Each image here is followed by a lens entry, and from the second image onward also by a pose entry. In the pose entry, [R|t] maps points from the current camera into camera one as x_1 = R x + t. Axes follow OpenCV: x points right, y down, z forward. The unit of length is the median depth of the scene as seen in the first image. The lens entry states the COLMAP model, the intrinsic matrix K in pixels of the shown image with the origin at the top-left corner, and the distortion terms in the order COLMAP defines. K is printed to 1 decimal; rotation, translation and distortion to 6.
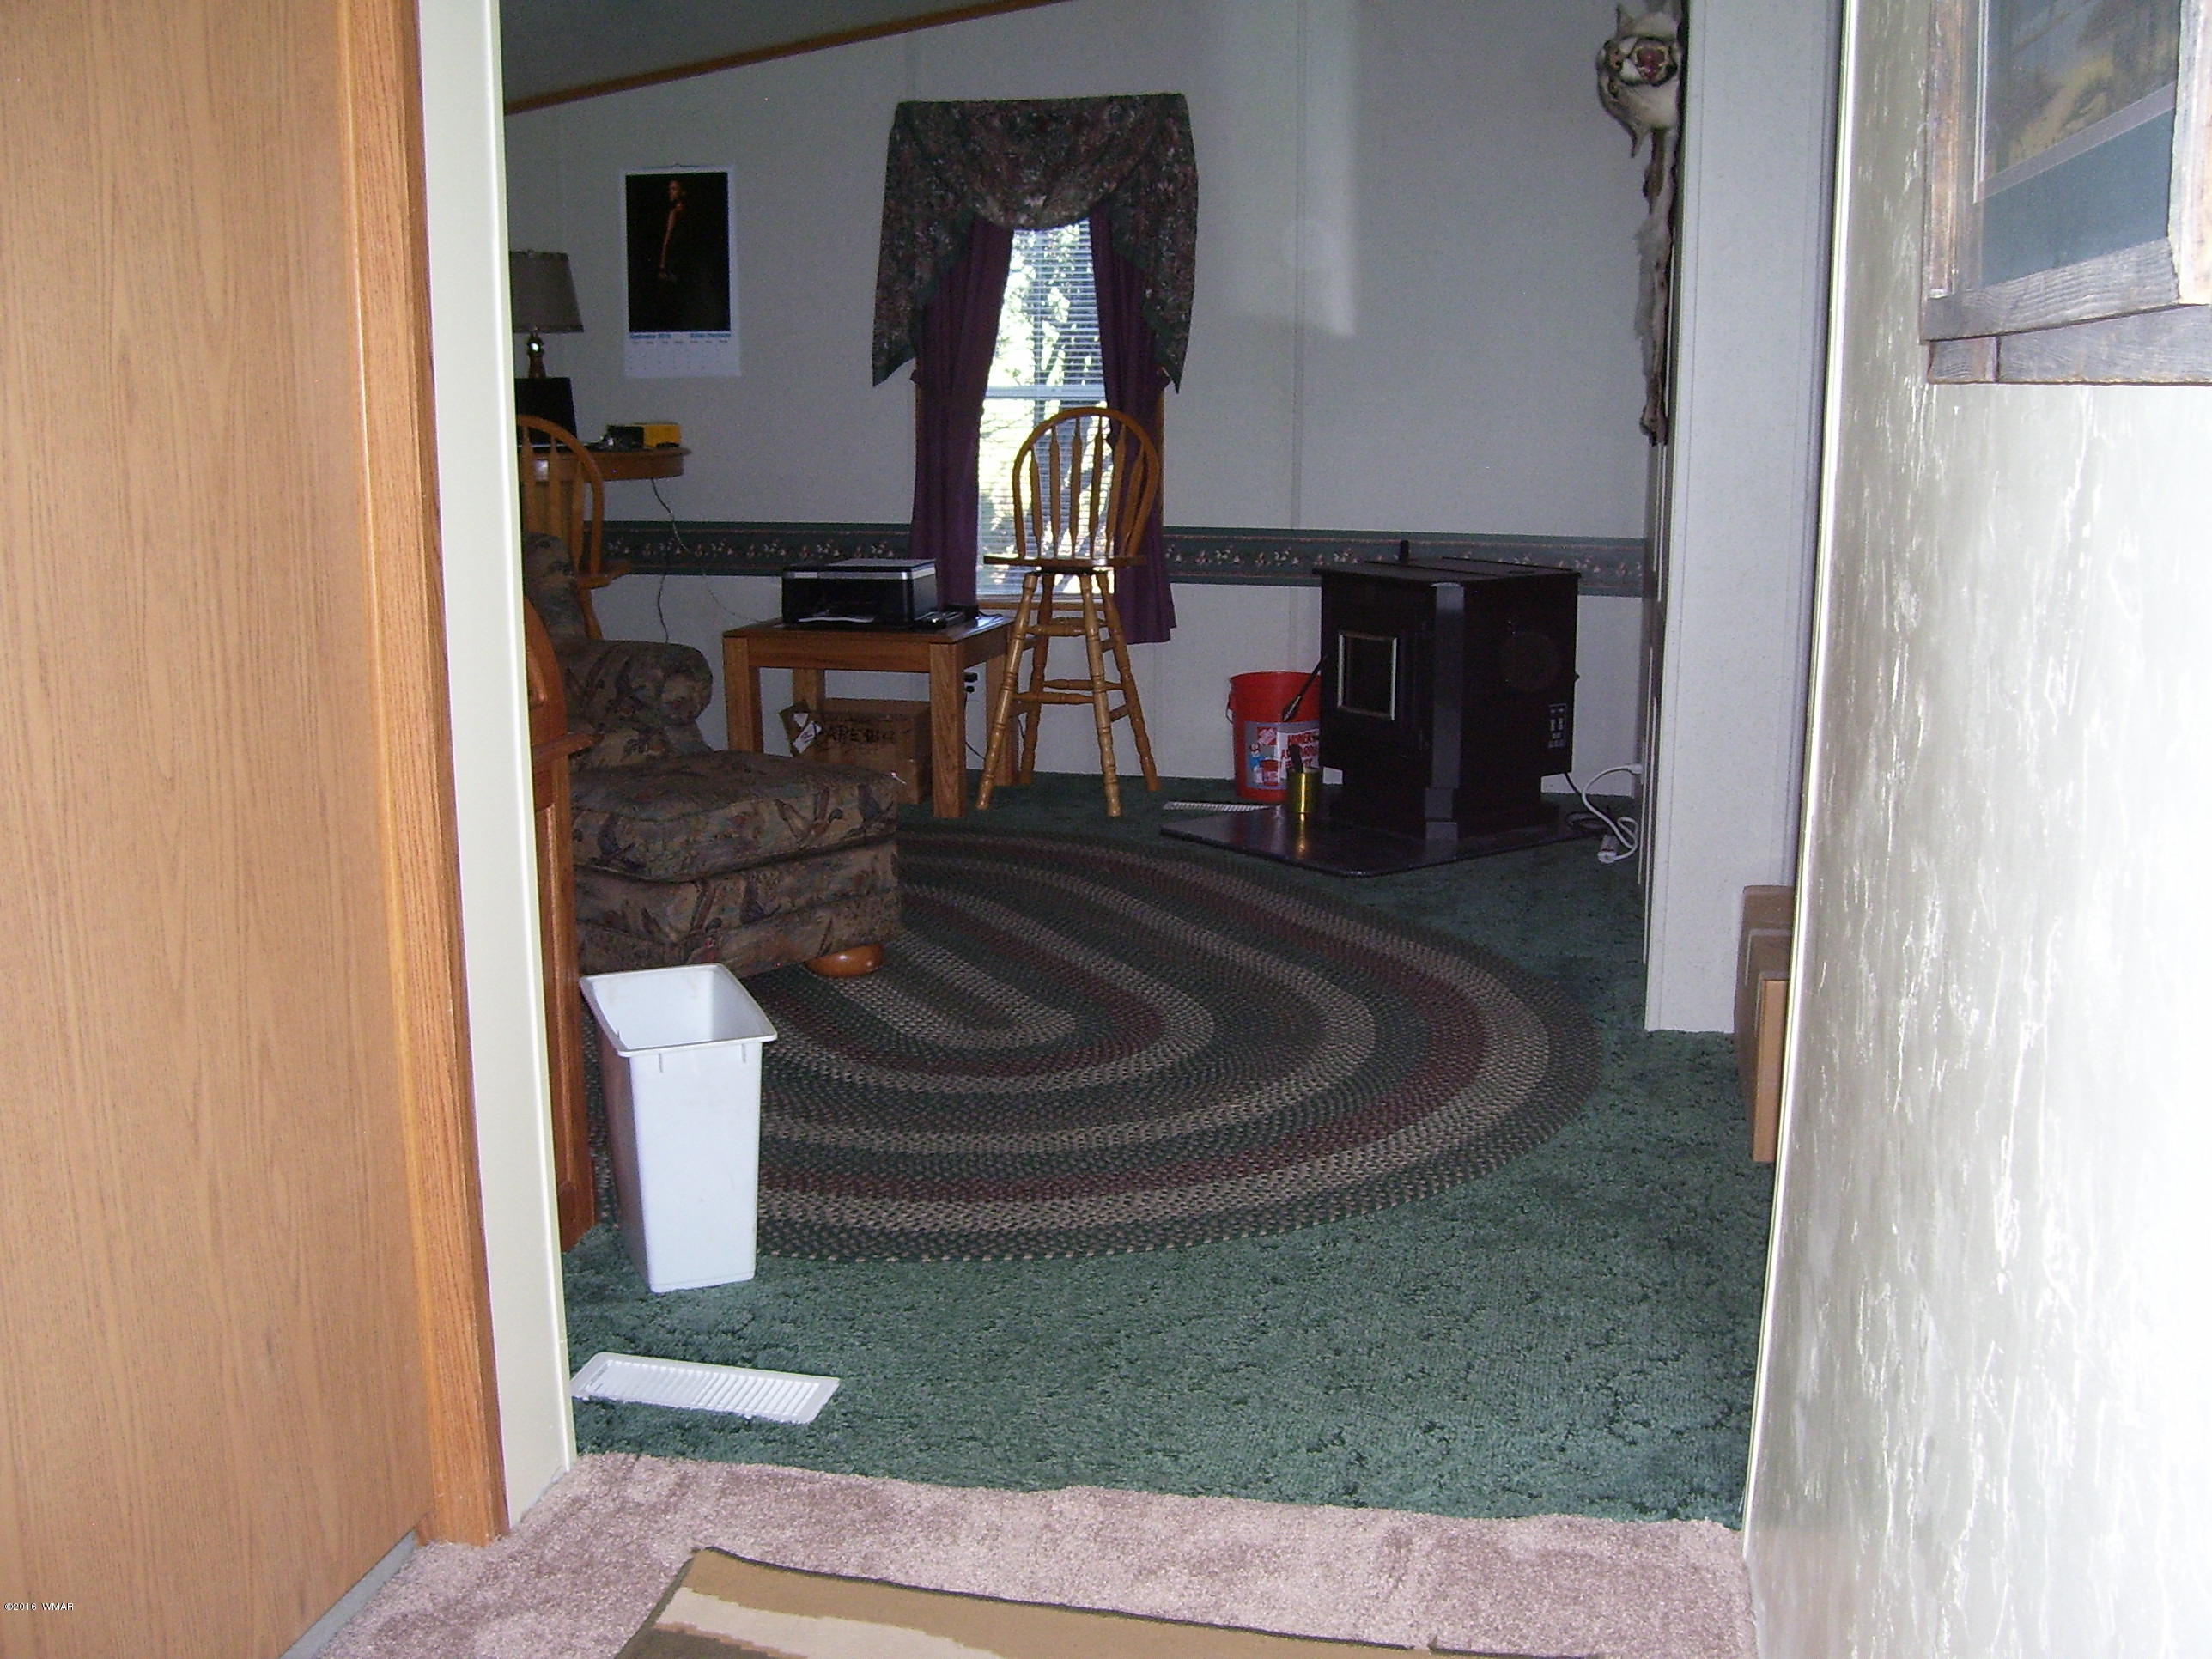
lens RADIAL K [[2212.6, 0, 1144.3], [0, 2212.6, 832.8], [0, 0, 1]] dist [-0.195656, 0.191392]
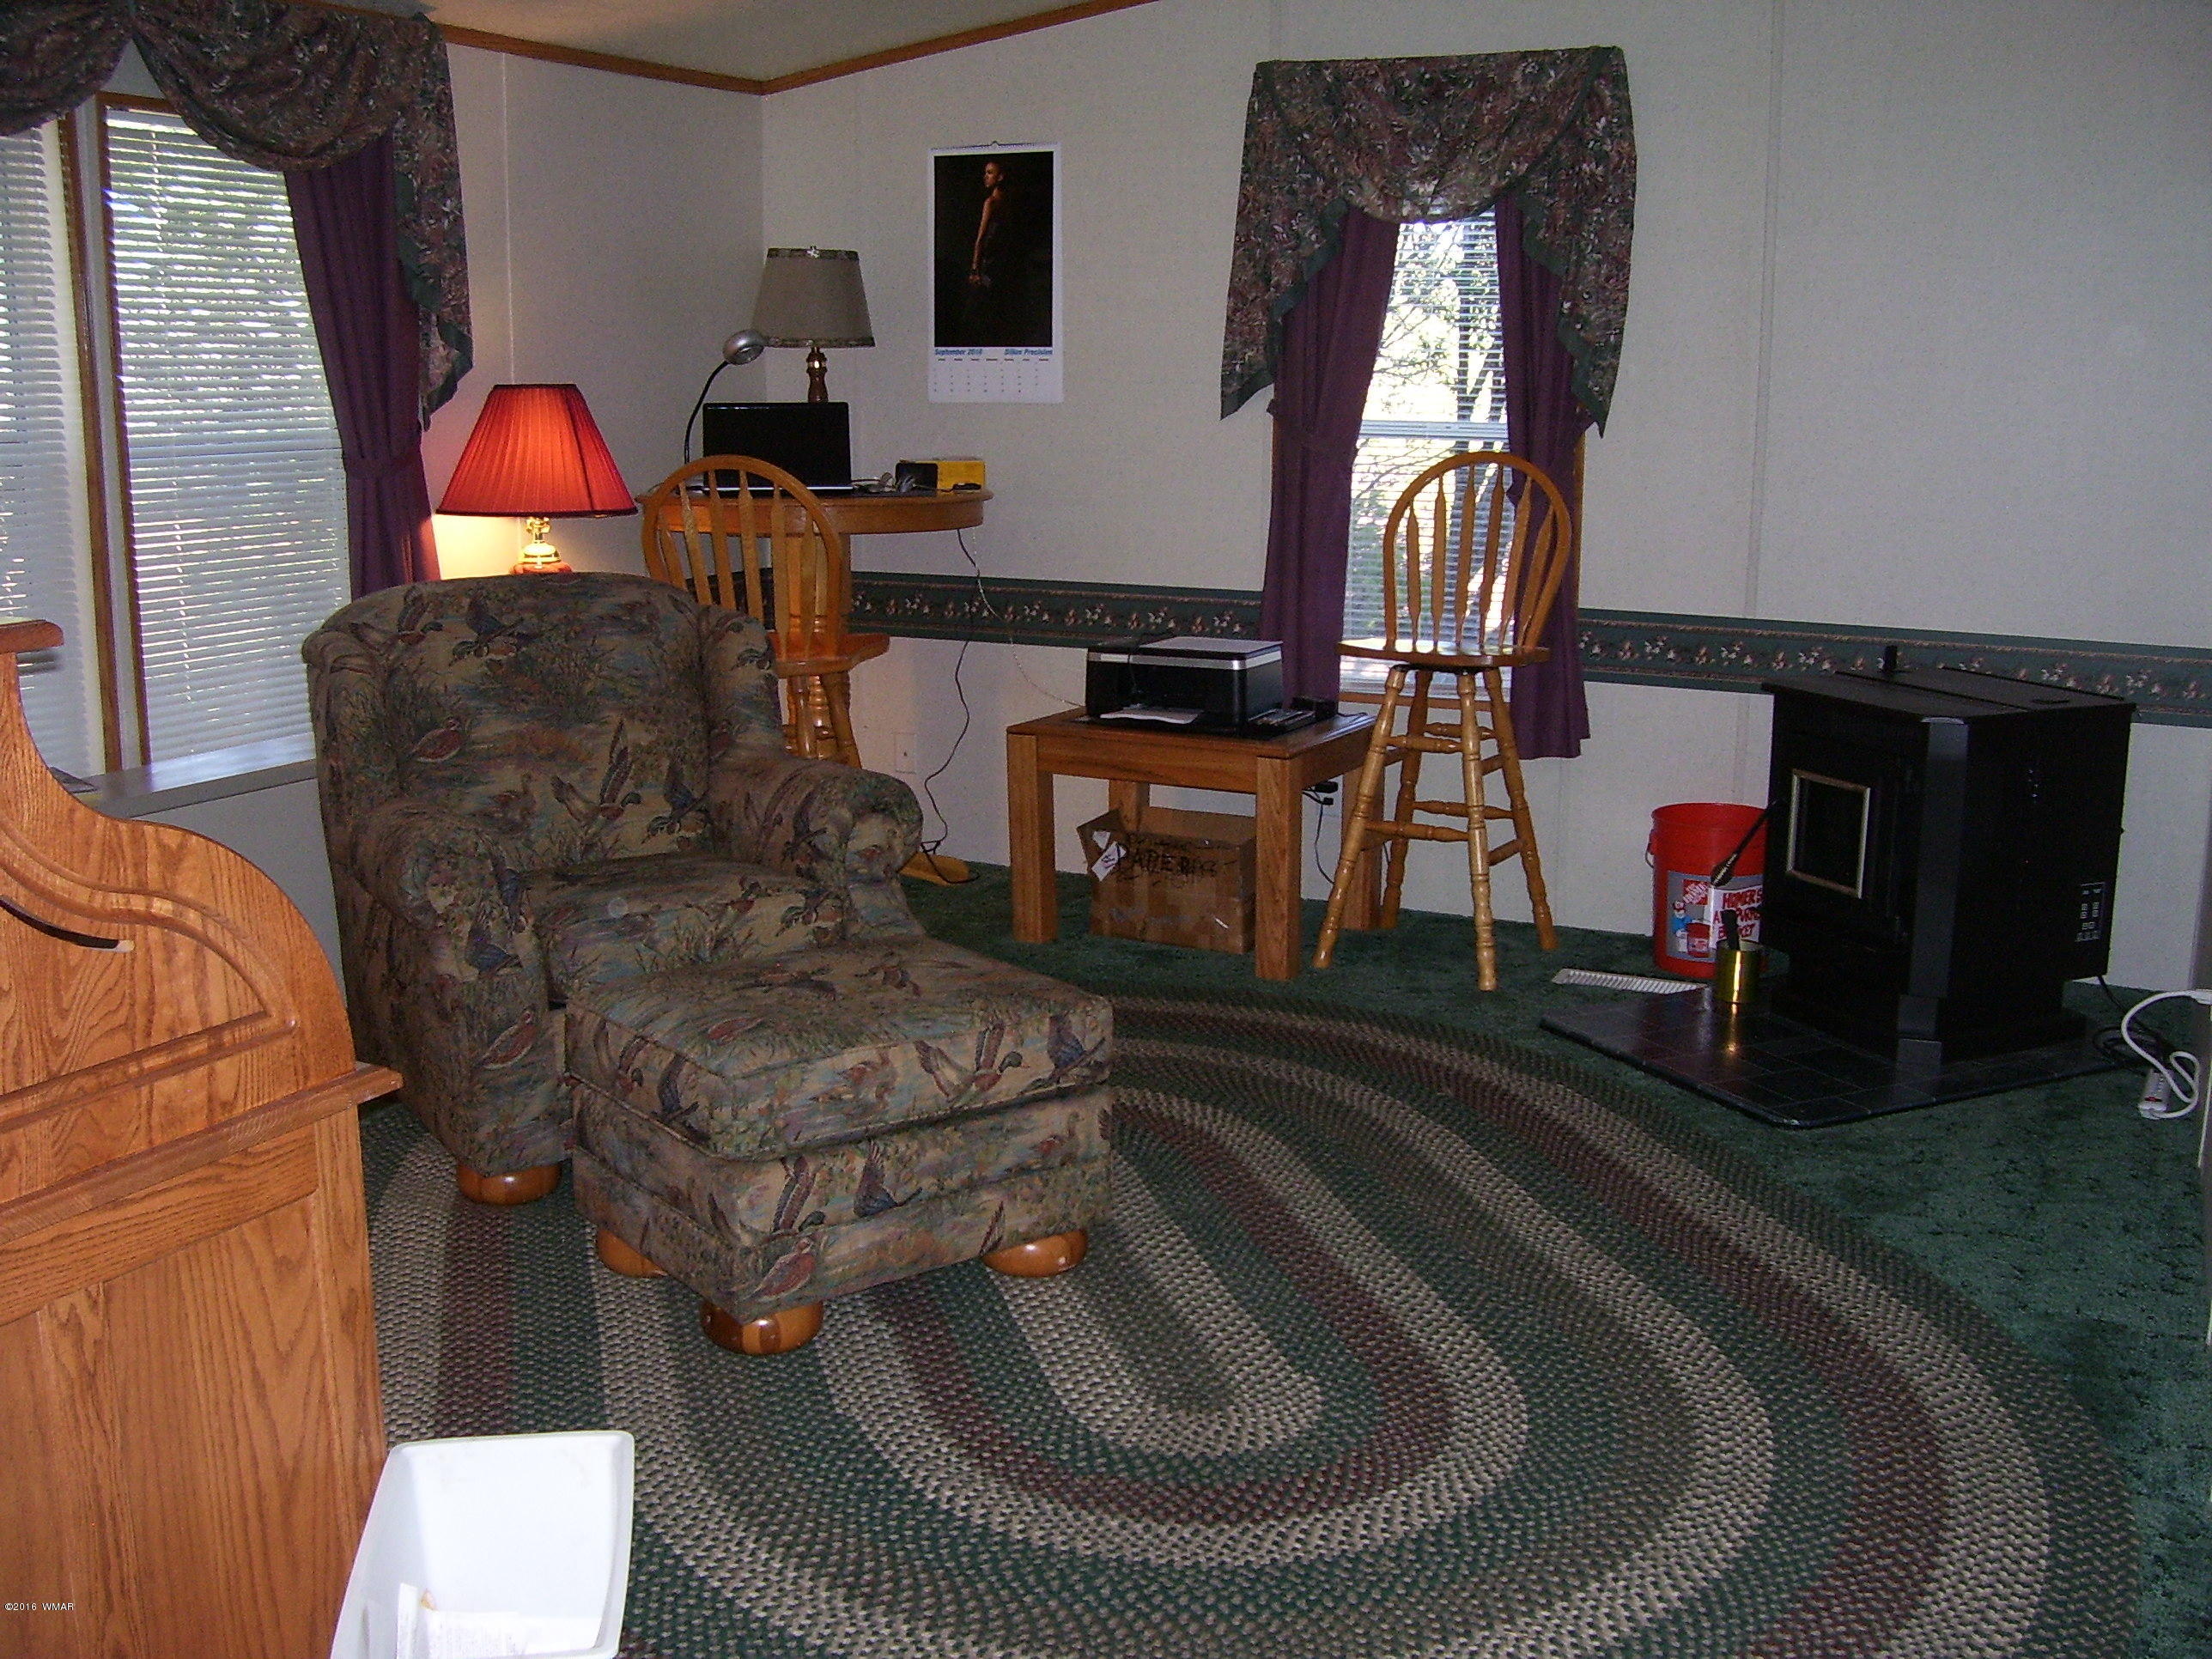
lens RADIAL K [[2212.6, 0, 1144.3], [0, 2212.6, 832.8], [0, 0, 1]] dist [-0.195656, 0.191392]
pose [[0.973869, 0.050658, -0.221390, 0.036185], [-0.050441, 0.998705, 0.006640, -0.059783], [0.221440, 0.004701, 0.975163, 0.222903]]
